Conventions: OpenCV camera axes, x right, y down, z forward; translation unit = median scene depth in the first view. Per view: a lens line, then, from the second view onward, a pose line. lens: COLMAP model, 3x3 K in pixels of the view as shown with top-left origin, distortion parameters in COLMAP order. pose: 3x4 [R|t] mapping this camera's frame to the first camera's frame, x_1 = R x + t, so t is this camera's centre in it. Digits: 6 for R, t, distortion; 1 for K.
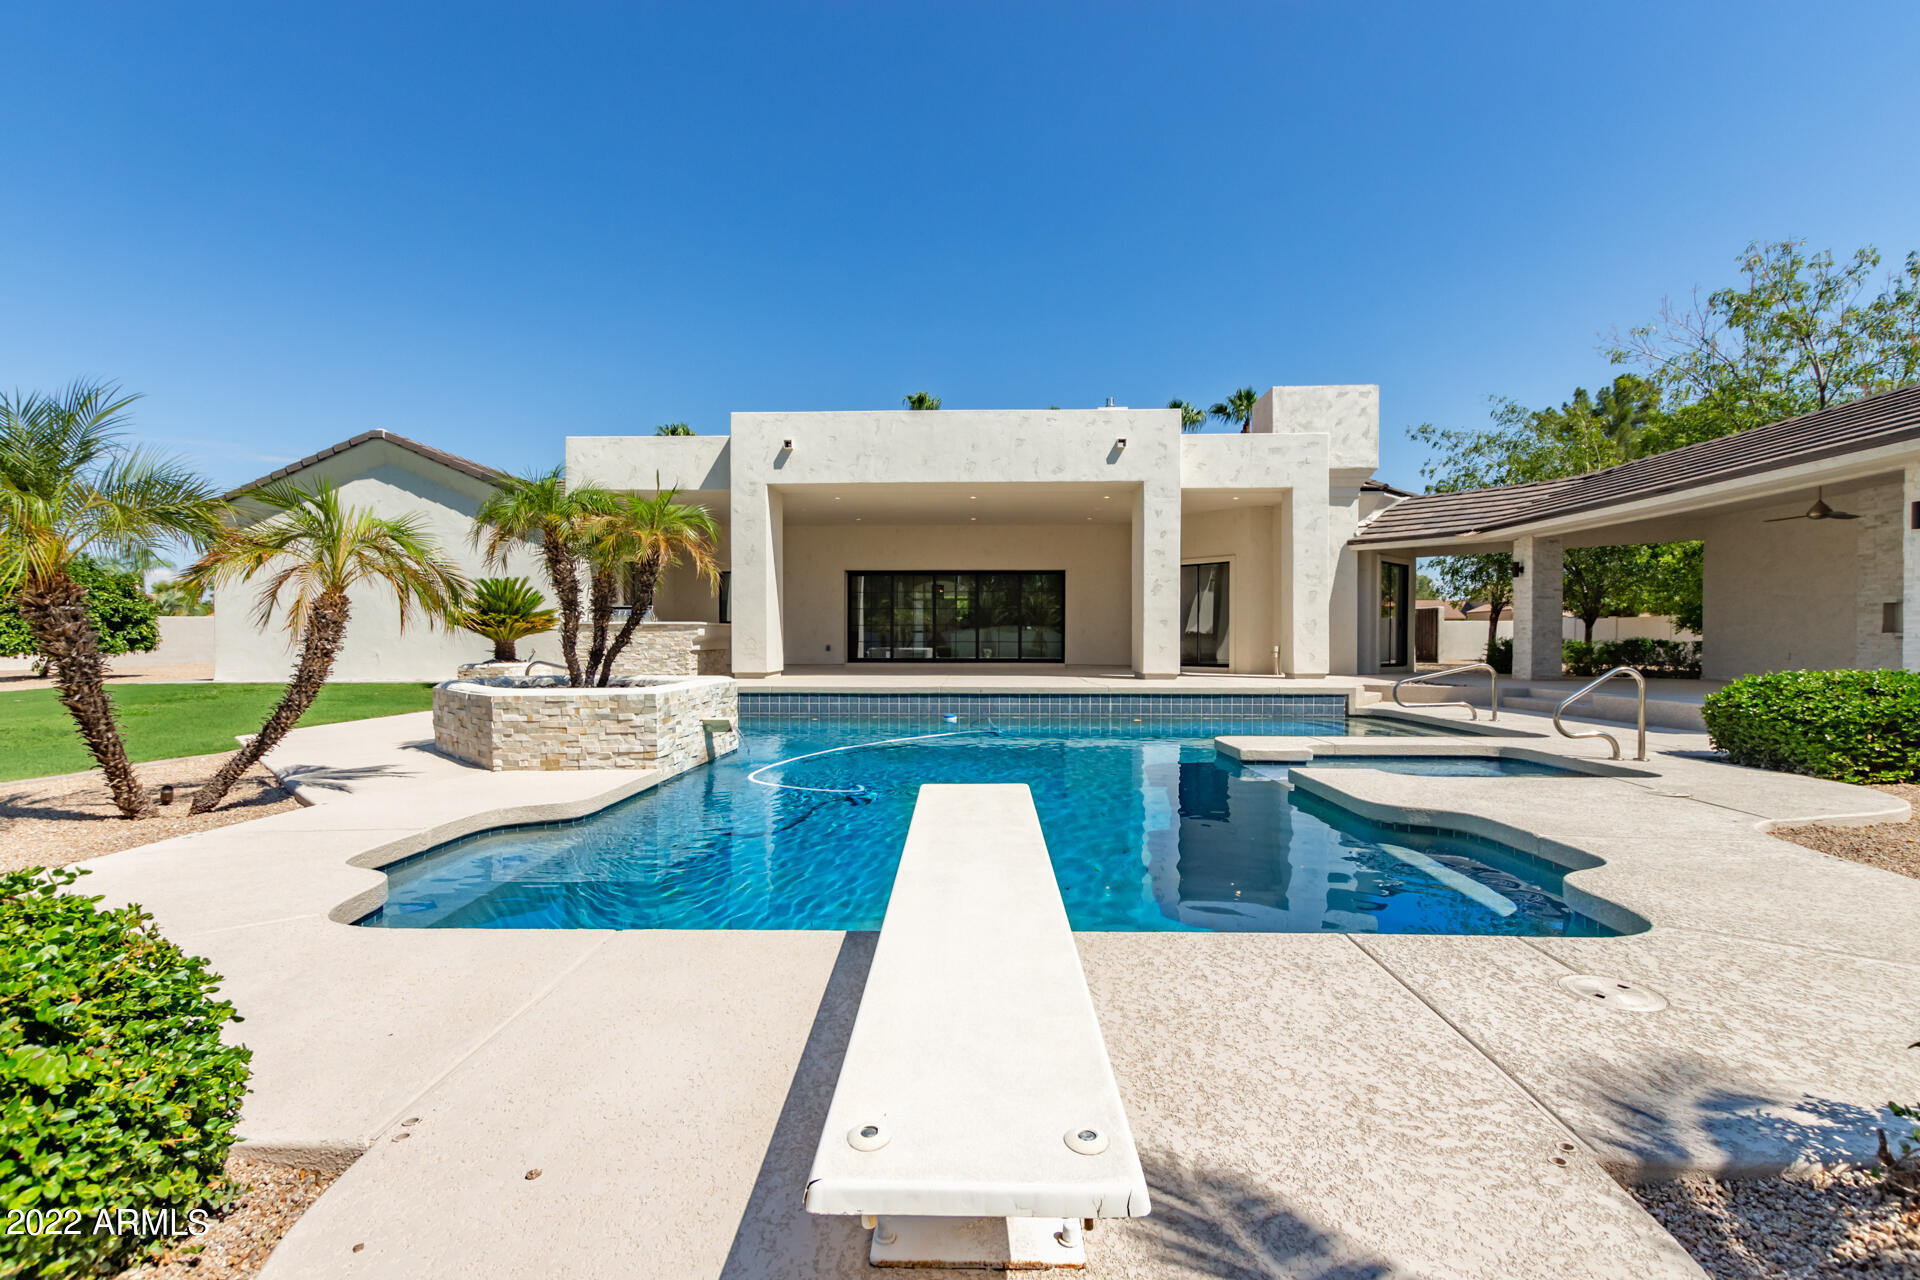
lens RADIAL K [[879.3, 0, 958.2], [0, 879.3, 648.4], [0, 0, 1]] dist [0.004201, 0.002125]
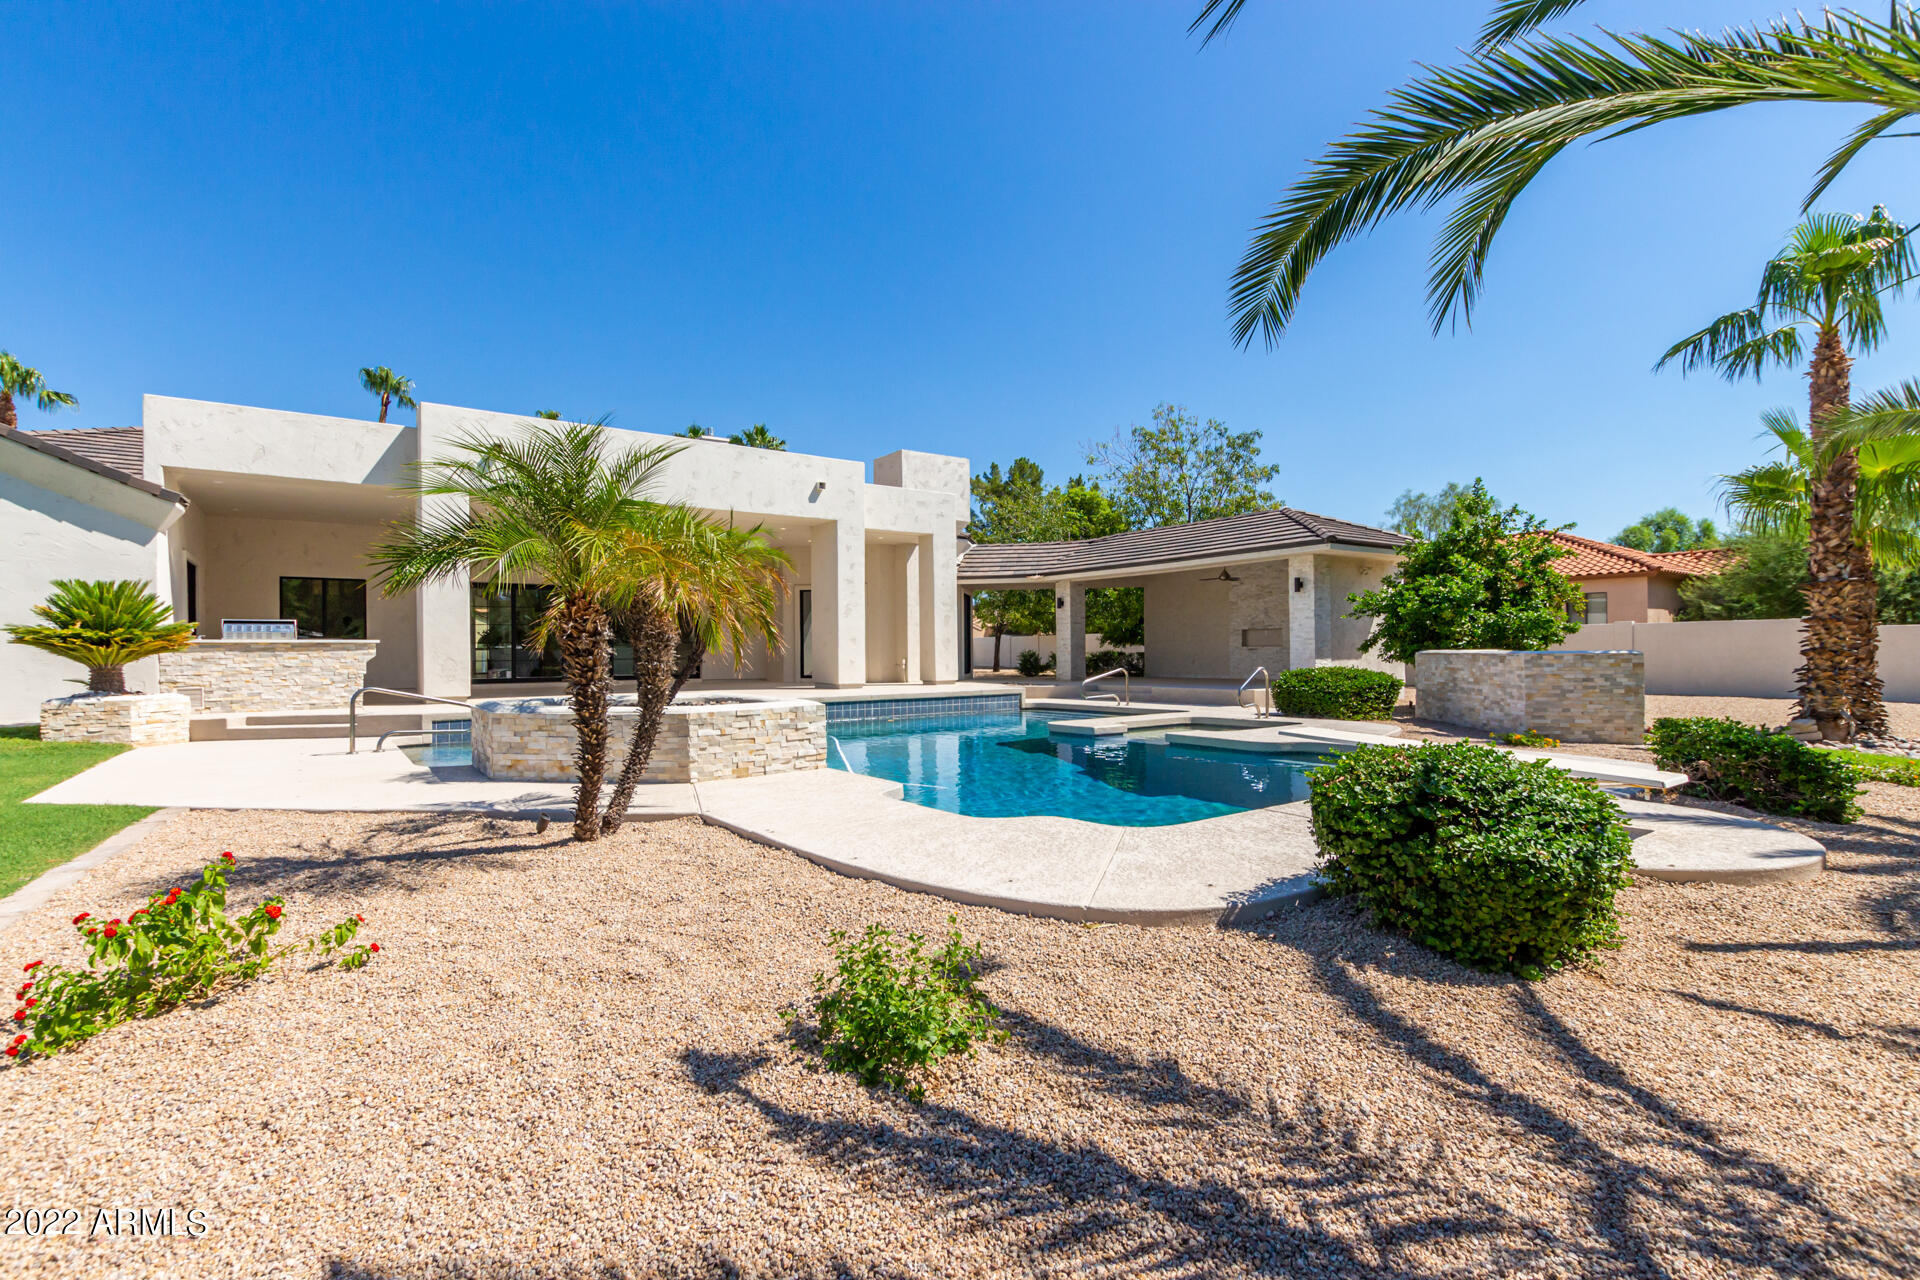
lens RADIAL K [[879.3, 0, 960.8], [0, 879.3, 640.3], [0, 0, 1]] dist [0.004201, 0.002125]
pose [[0.788871, -0.000325, 0.614559, -0.376517], [0.016475, 0.999652, -0.020619, -0.002914], [-0.614339, 0.026390, 0.788601, -0.020420]]
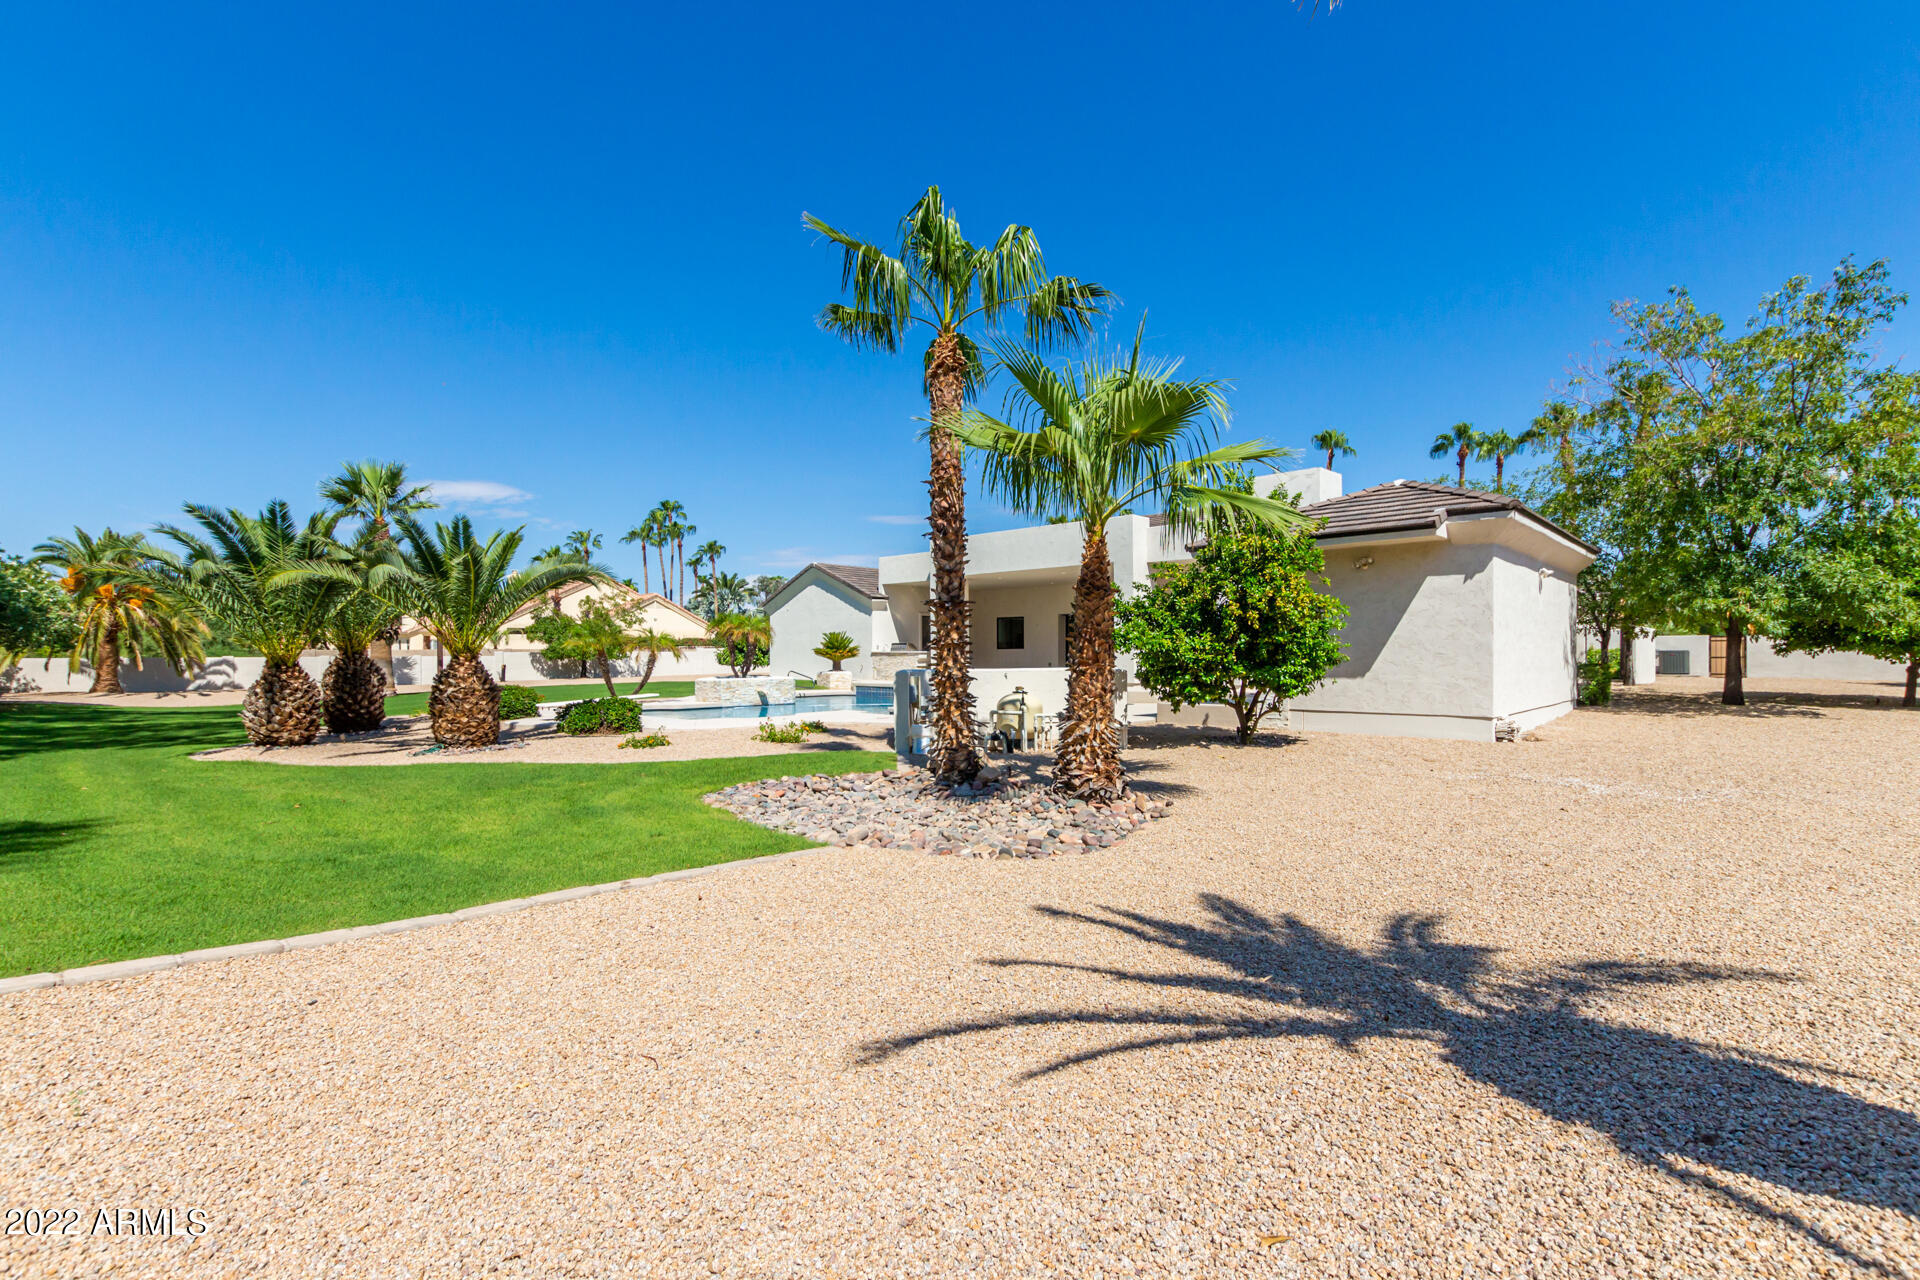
lens RADIAL K [[879.3, 0, 950.5], [0, 879.3, 638.7], [0, 0, 1]] dist [0.004201, 0.002125]
pose [[0.741278, -0.013578, -0.671060, 1.042237], [-0.003179, 0.999713, -0.023740, -0.012593], [0.671190, 0.019731, 0.741022, -0.368272]]
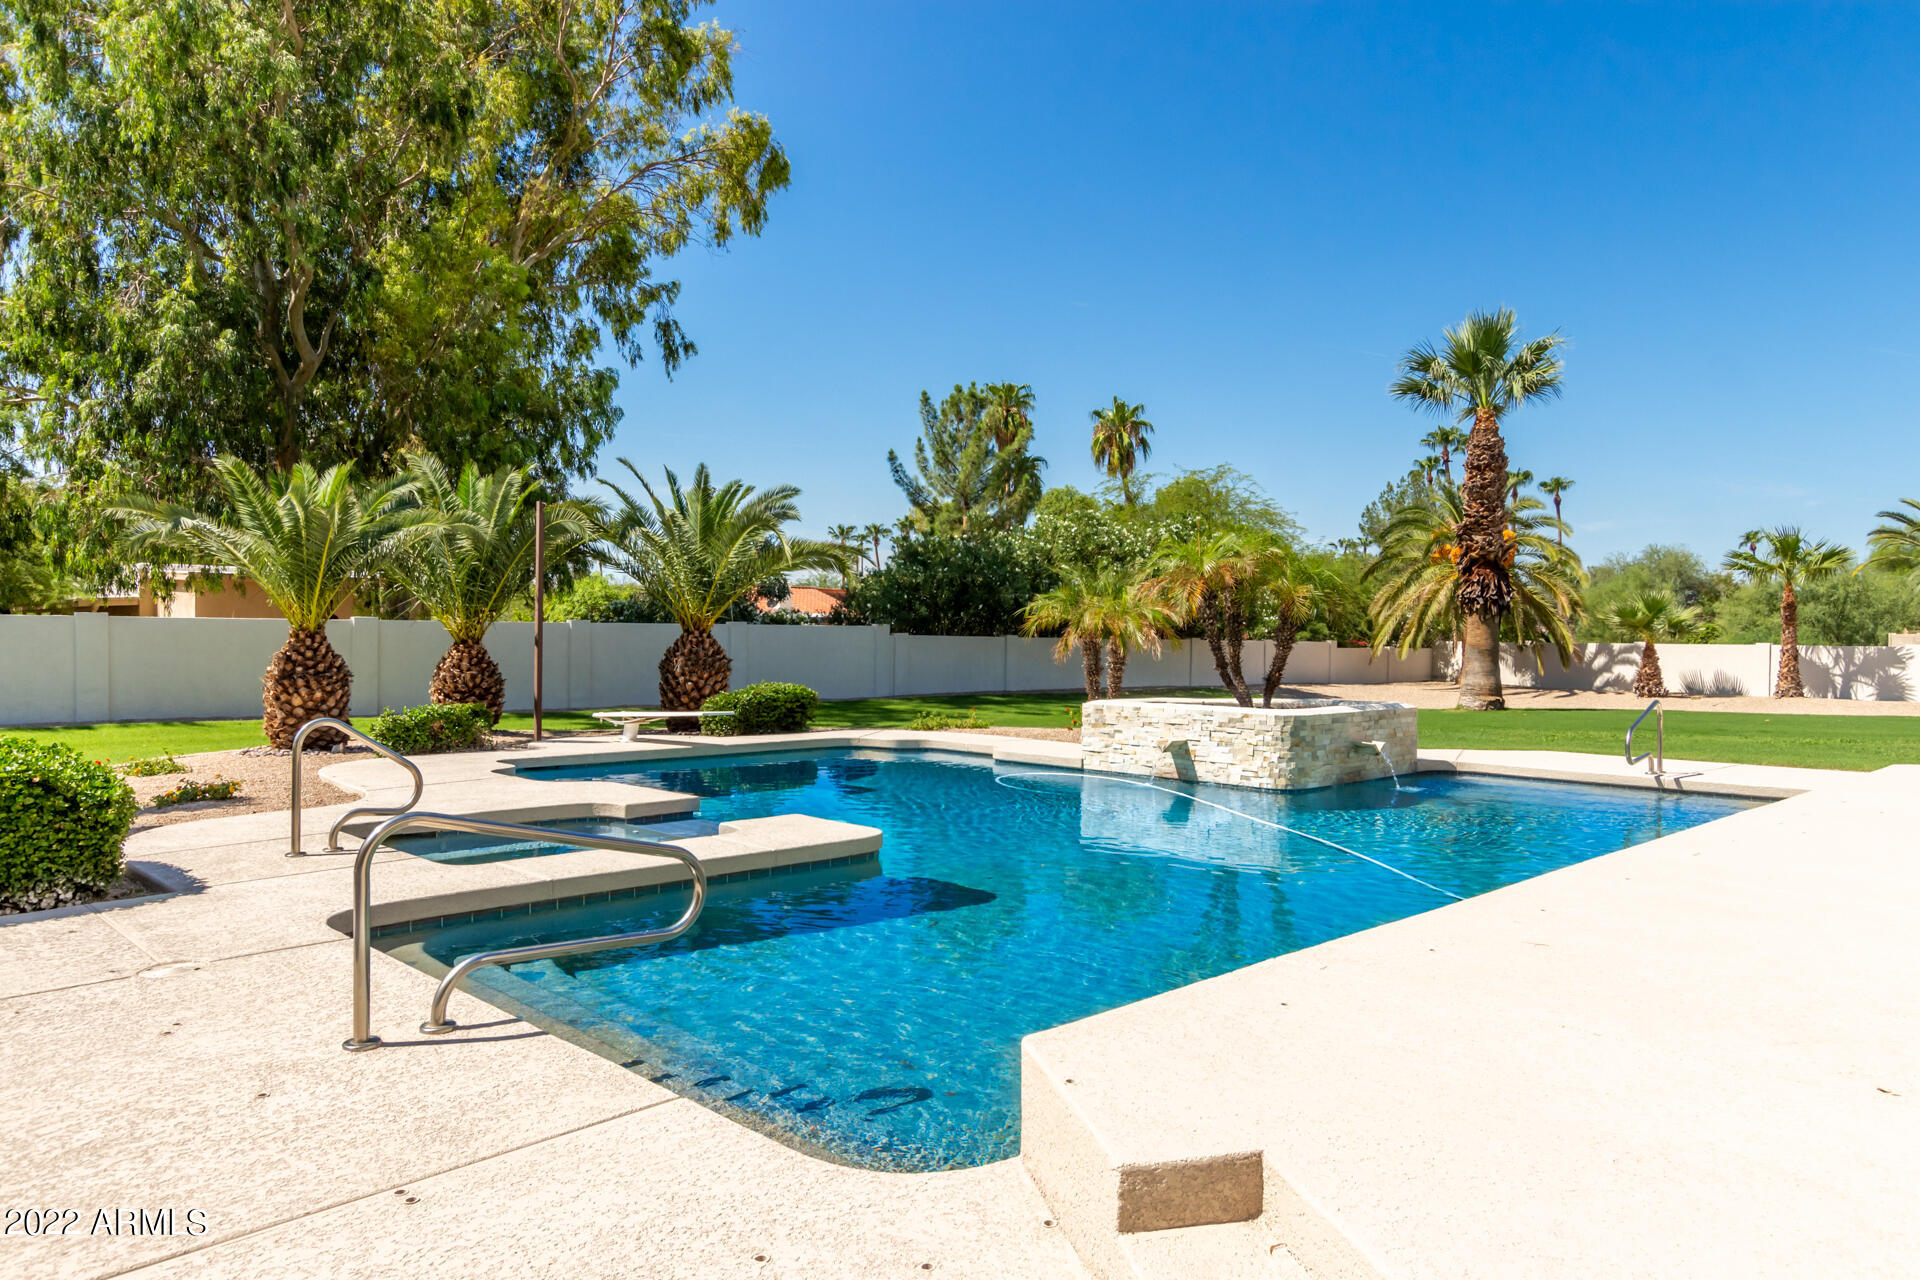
lens RADIAL K [[1290.4, 0, 964.9], [0, 1290.4, 645.3], [0, 0, 1]] dist [-0.005679, -0.000385]
pose [[-0.695706, 0.000143, -0.718326, 0.500908], [-0.017440, 0.999702, 0.017089, -0.028244], [0.718115, 0.024416, -0.695496, 0.919820]]
